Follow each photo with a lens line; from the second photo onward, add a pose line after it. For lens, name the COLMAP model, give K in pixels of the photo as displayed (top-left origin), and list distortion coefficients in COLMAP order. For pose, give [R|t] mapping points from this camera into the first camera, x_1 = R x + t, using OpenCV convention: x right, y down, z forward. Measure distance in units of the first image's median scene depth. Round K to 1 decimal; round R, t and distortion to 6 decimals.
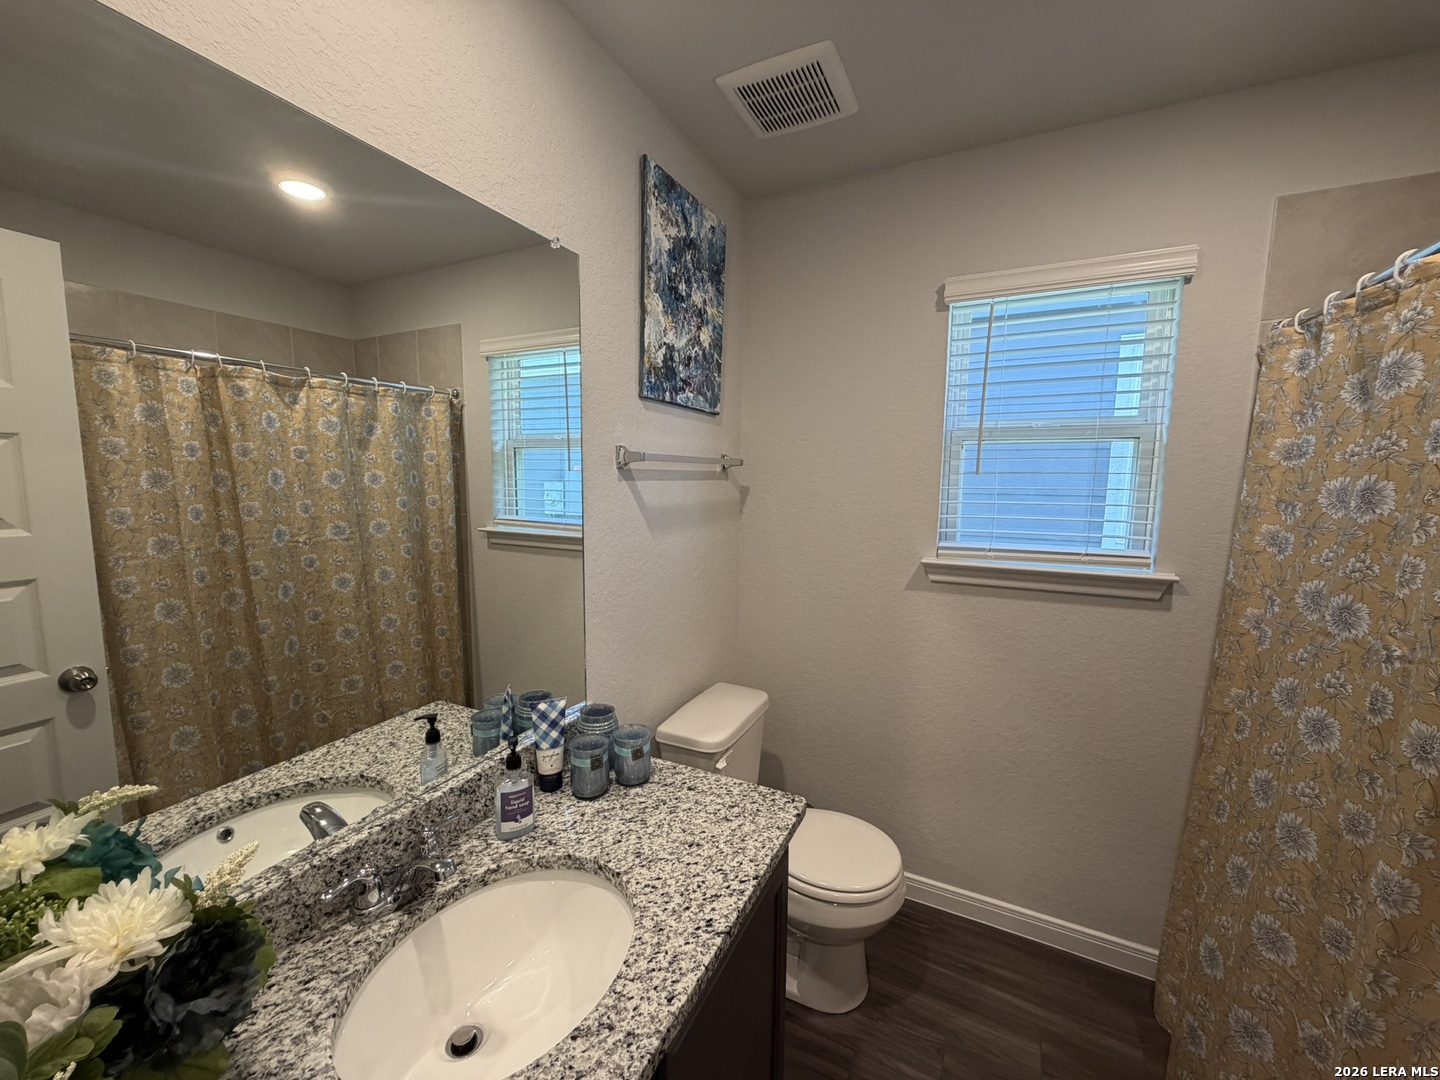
lens RADIAL K [[570.9, 0, 720.6], [0, 570.9, 539.3], [0, 0, 1]] dist [0.000064, 0.000189]
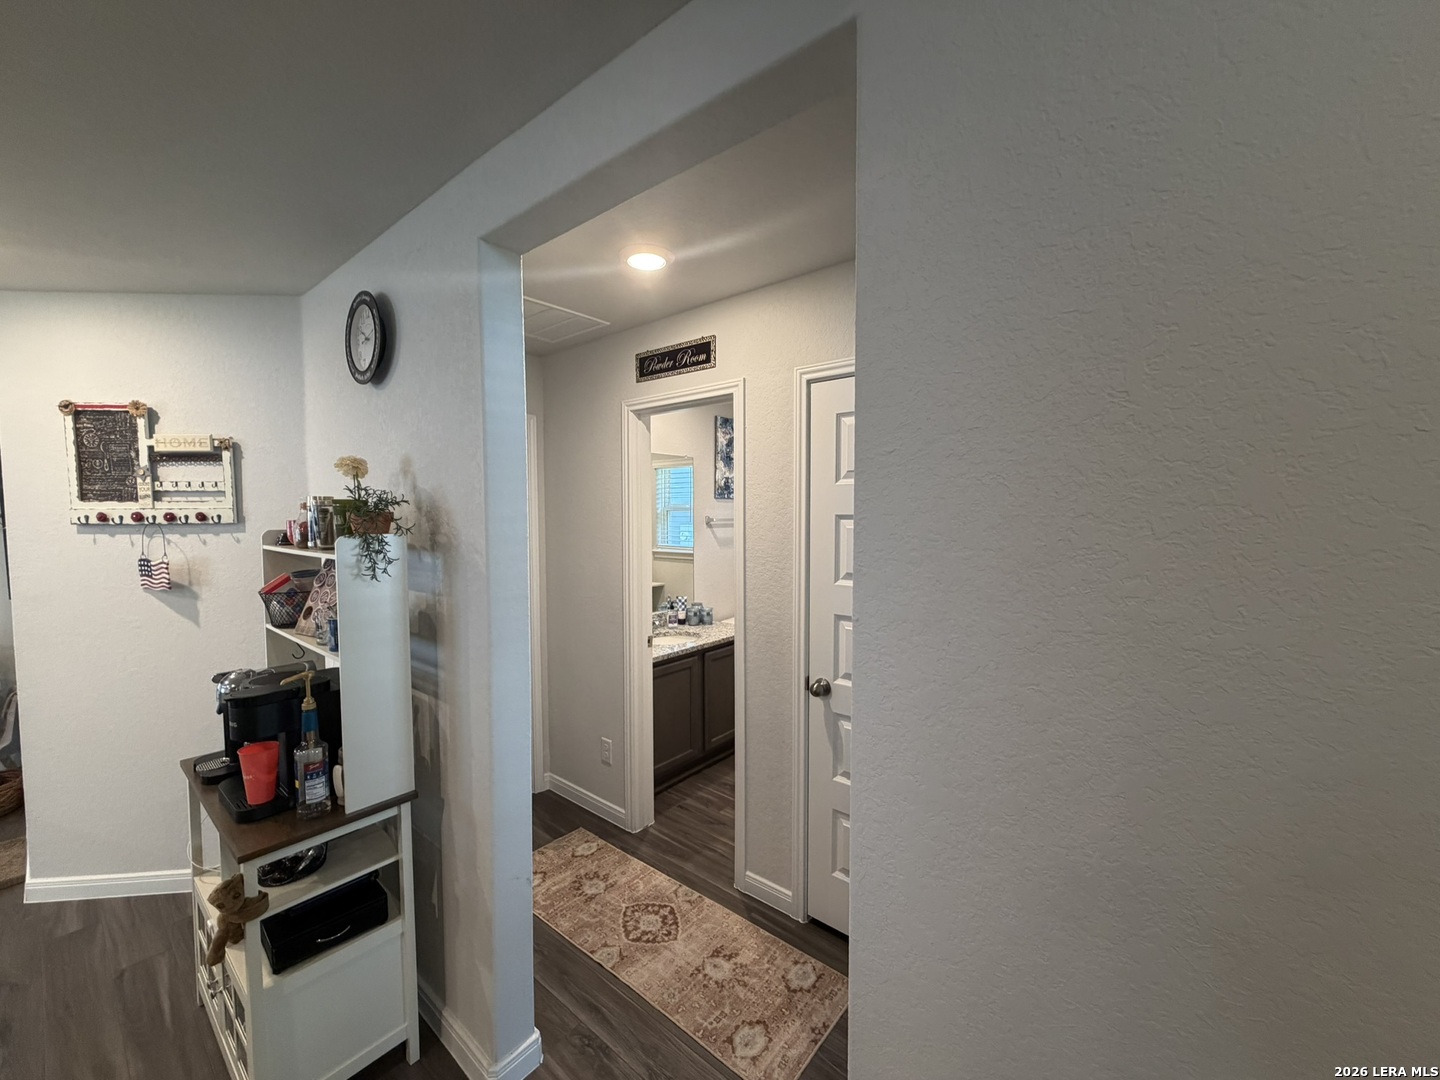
lens RADIAL K [[570.9, 0, 721.8], [0, 570.9, 544.4], [0, 0, 1]] dist [0.000064, 0.000189]
pose [[0.976324, -0.001233, -0.216311, 0.494549], [-0.011694, 0.998221, -0.058471, 0.138387], [0.215998, 0.059616, 0.974572, -1.691170]]
